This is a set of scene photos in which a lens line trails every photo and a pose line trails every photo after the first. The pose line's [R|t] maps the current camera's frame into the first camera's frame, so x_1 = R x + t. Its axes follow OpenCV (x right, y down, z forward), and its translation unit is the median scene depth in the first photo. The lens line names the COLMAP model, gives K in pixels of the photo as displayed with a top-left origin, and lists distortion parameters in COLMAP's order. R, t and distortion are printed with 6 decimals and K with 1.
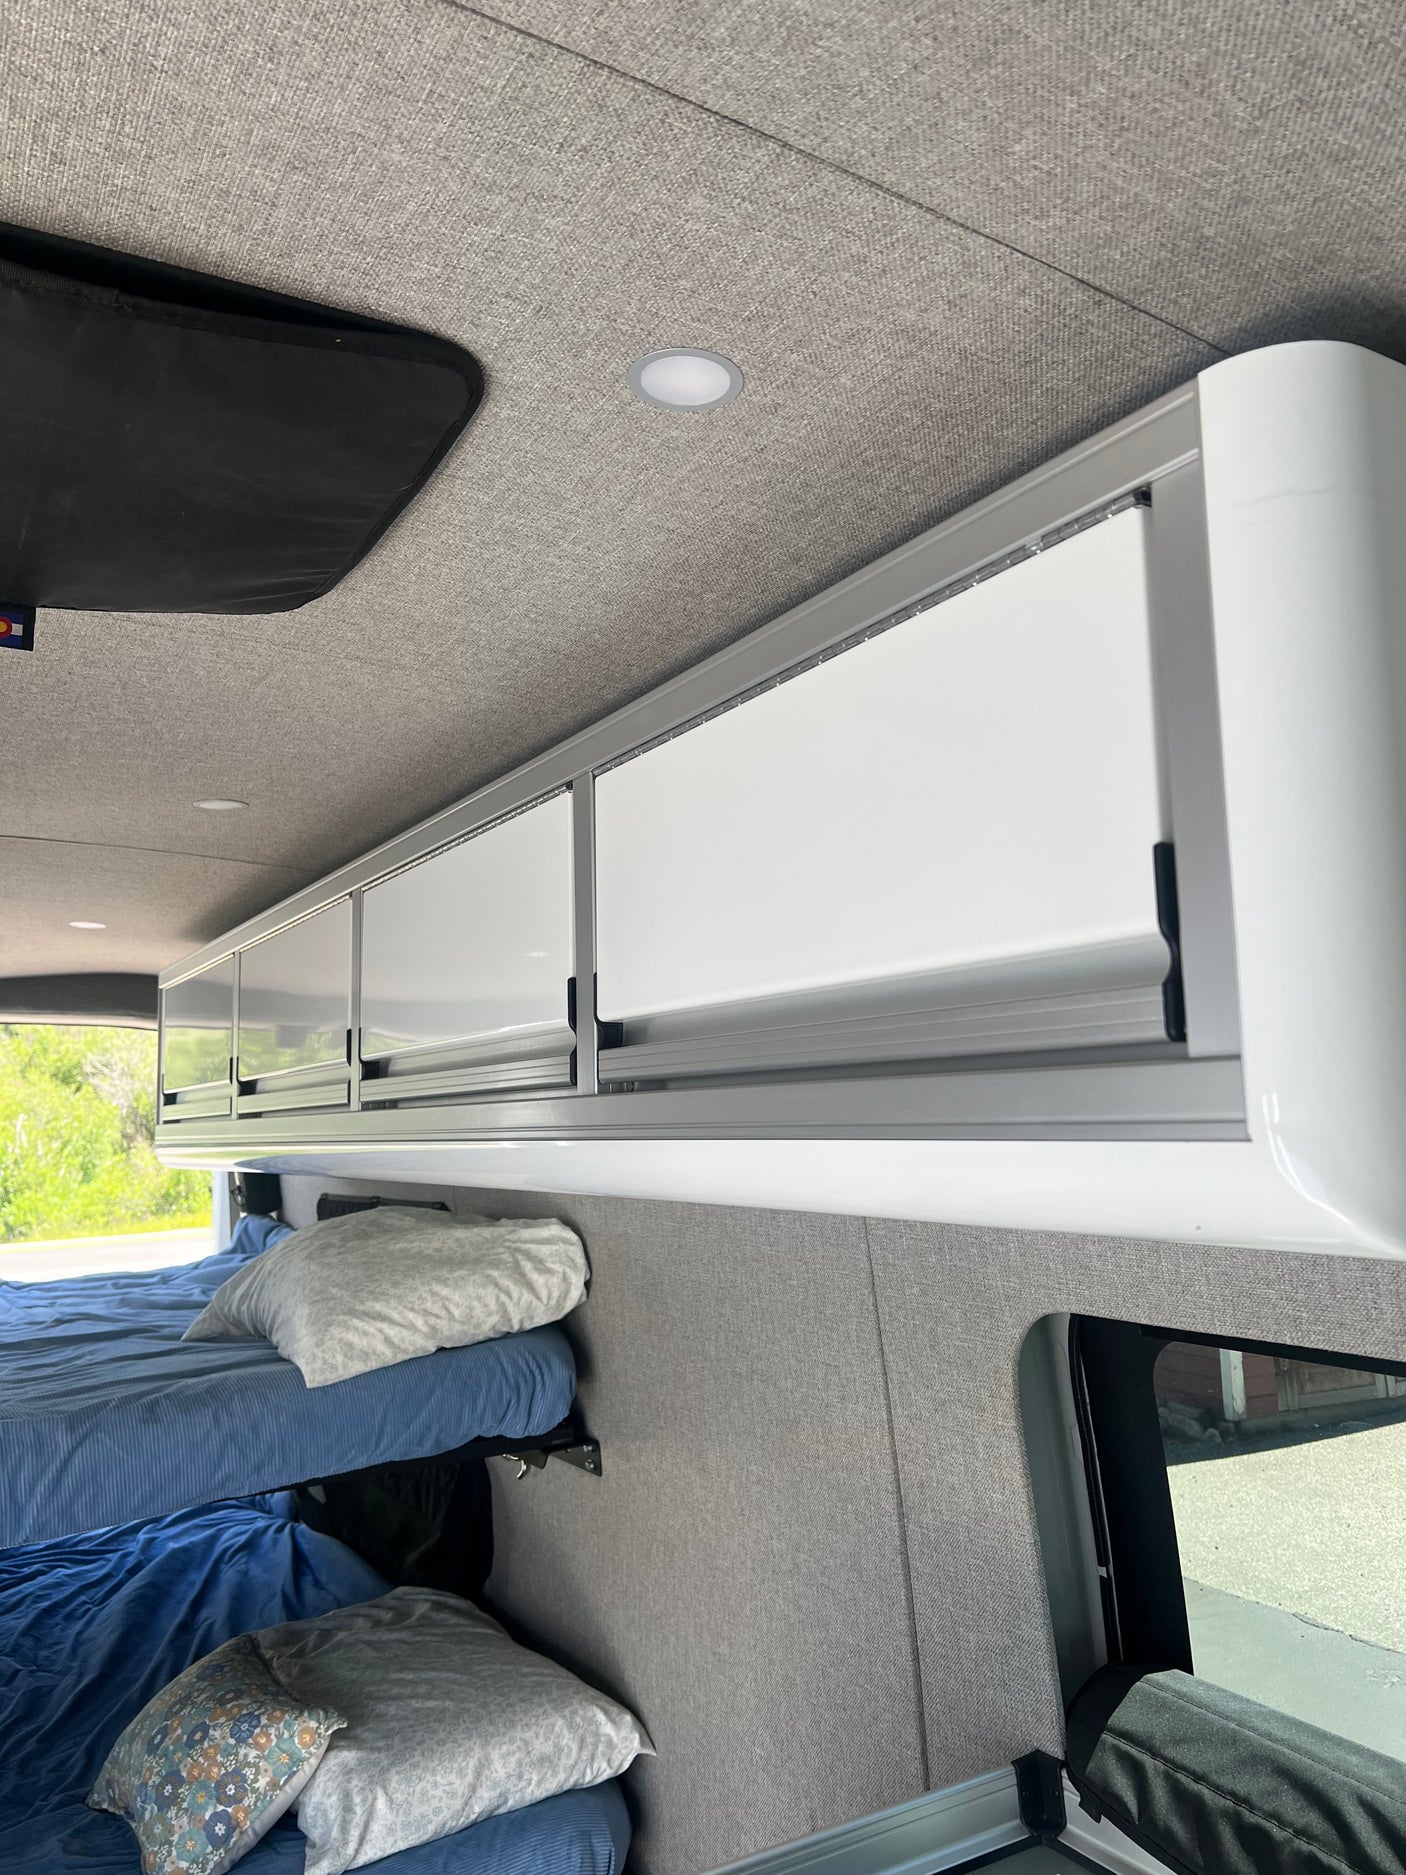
lens RADIAL K [[1420.8, 0, 717.9], [0, 1420.8, 936.7], [0, 0, 1]] dist [0.033147, -0.039119]
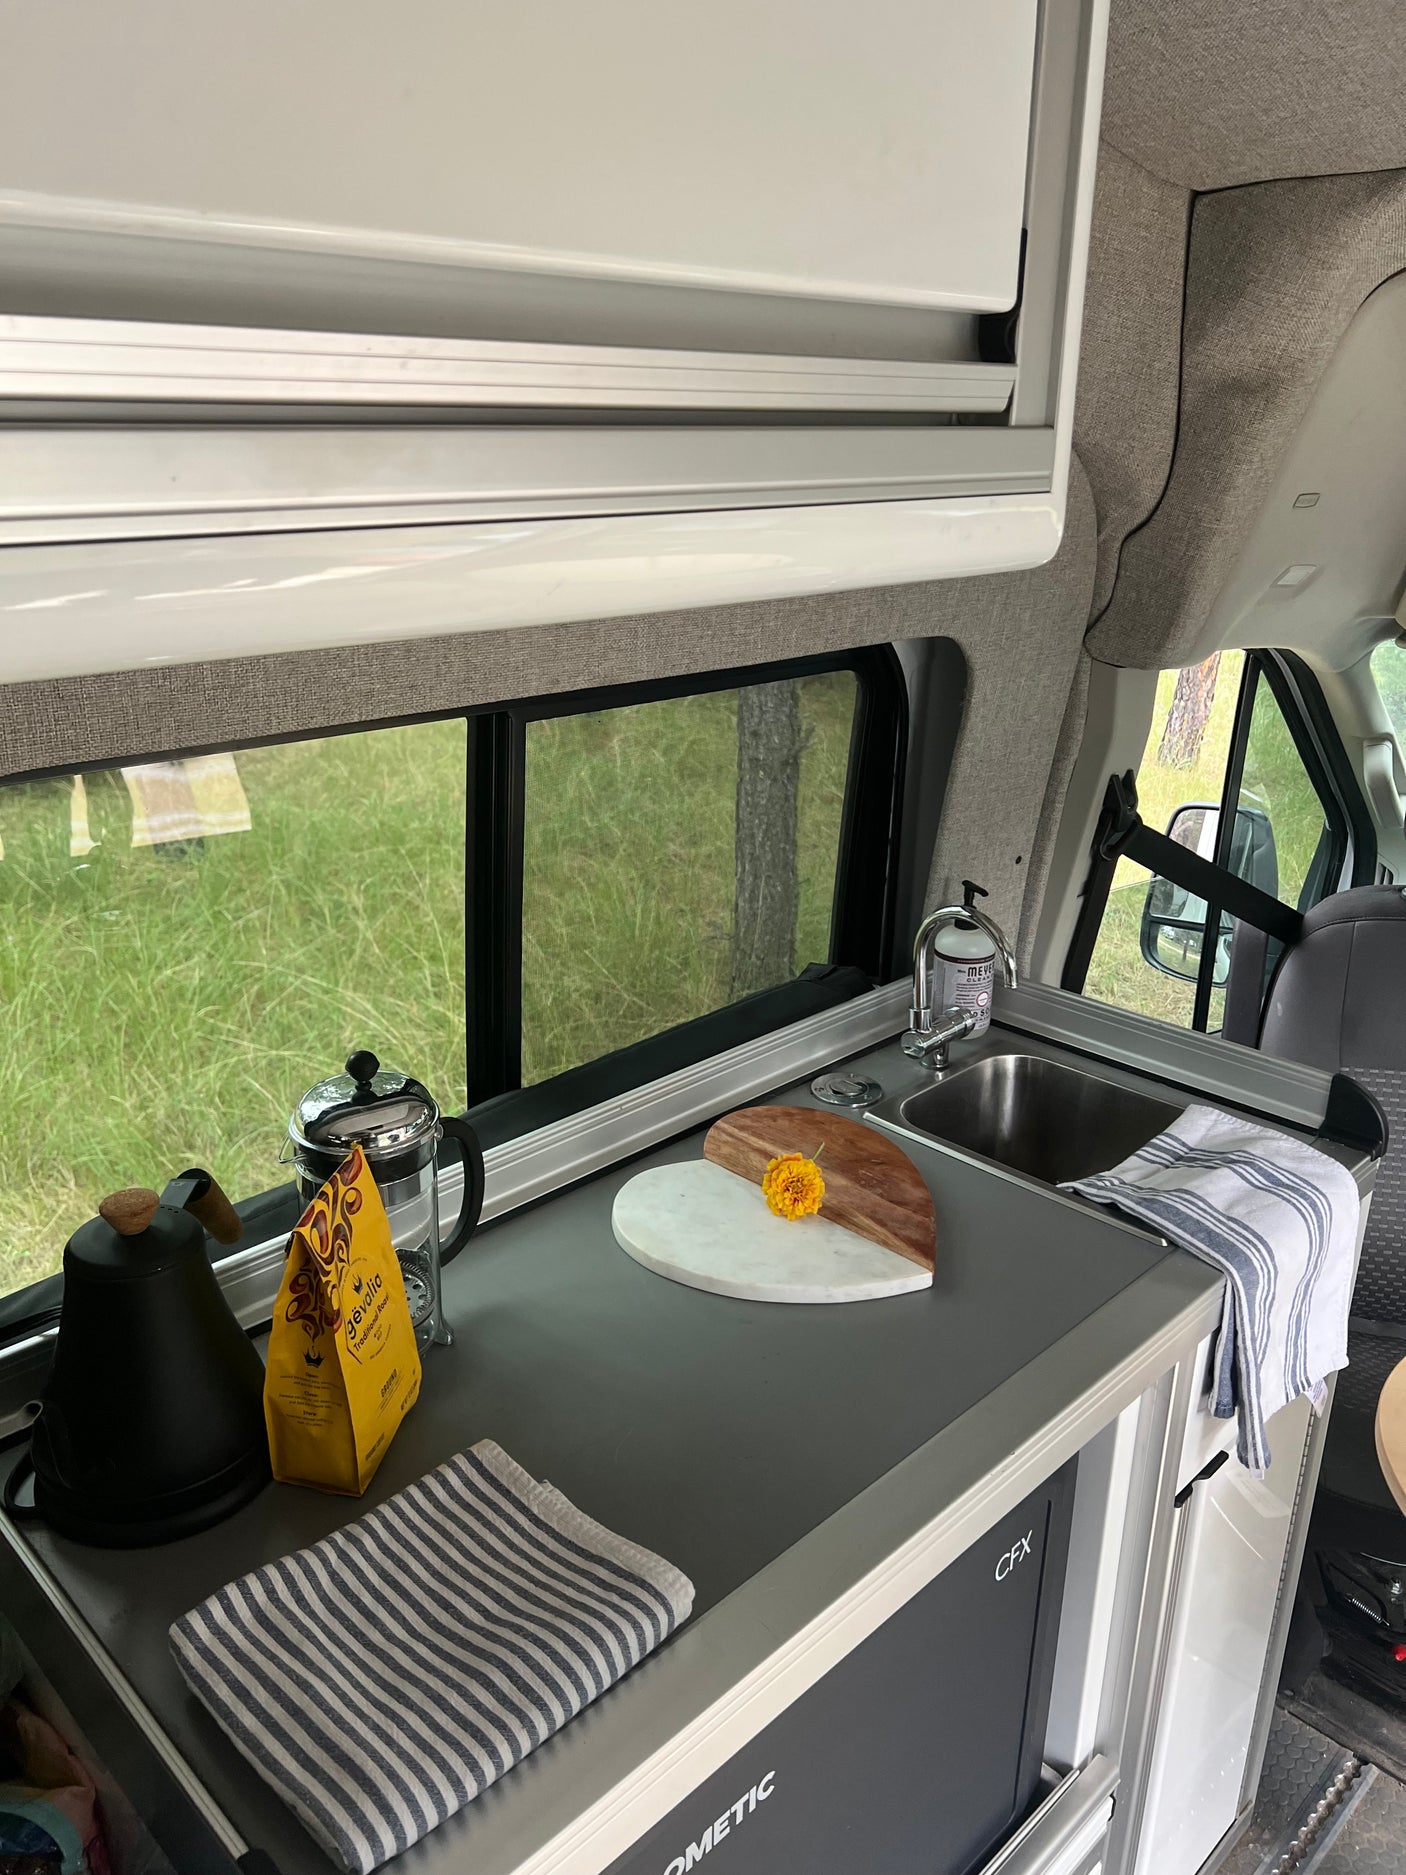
lens RADIAL K [[1420.8, 0, 693.2], [0, 1420.8, 935.3], [0, 0, 1]] dist [0.033147, -0.039119]
pose [[-0.228507, -0.310255, 0.922782, -0.345160], [-0.126845, 0.949268, 0.287750, 0.069569], [-0.965243, -0.051297, -0.256269, 0.605436]]
